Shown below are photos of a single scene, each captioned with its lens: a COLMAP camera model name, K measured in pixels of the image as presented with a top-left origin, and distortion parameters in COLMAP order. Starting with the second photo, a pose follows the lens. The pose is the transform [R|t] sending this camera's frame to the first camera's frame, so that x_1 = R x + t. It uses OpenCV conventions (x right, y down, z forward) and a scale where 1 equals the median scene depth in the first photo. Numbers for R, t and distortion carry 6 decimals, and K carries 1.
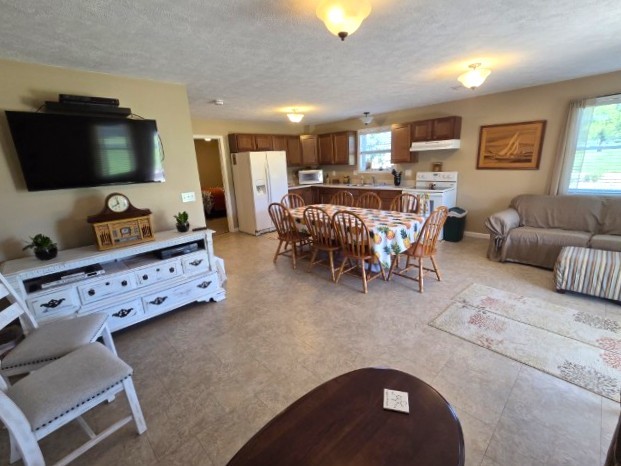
lens RADIAL K [[279.8, 0, 310.5], [0, 279.8, 233.0], [0, 0, 1]] dist [-0.000283, -0.000313]
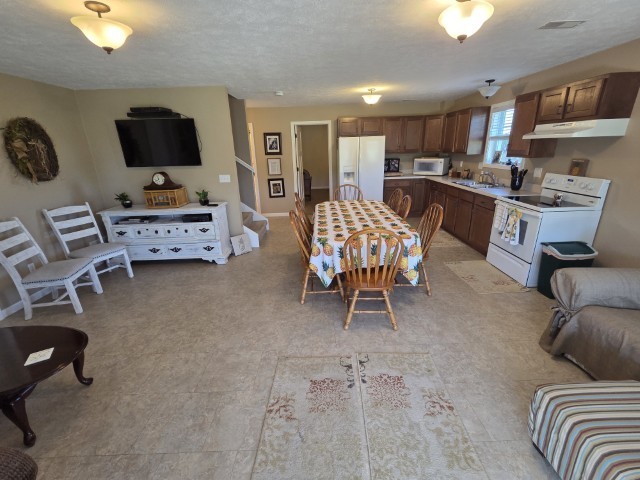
lens RADIAL K [[281.0, 0, 320.0], [0, 281.0, 240.0], [0, 0, 1]] dist [0.000577, 0.000474]
pose [[0.731039, 0.241709, -0.638090, 0.487355], [-0.177513, 0.970325, 0.164188, -0.093927], [0.658841, -0.006758, 0.752252, 0.215578]]
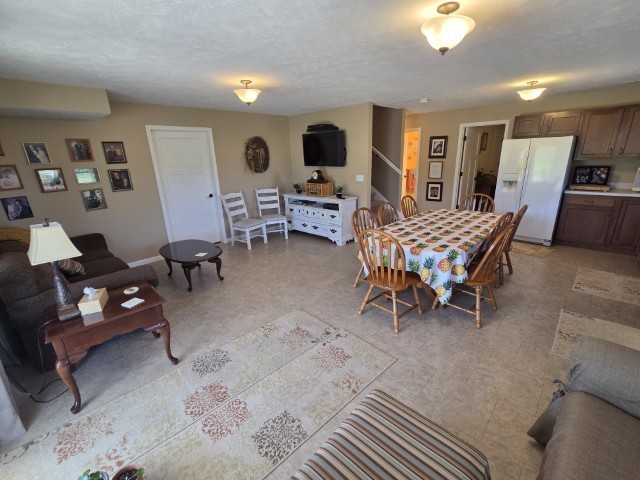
lens RADIAL K [[281.0, 0, 320.0], [0, 281.0, 240.0], [0, 0, 1]] dist [0.000577, 0.000474]
pose [[0.038393, 0.337257, -0.940629, 0.722155], [-0.220789, 0.920921, 0.321179, -0.170523], [0.974566, 0.195350, 0.109820, 0.446565]]
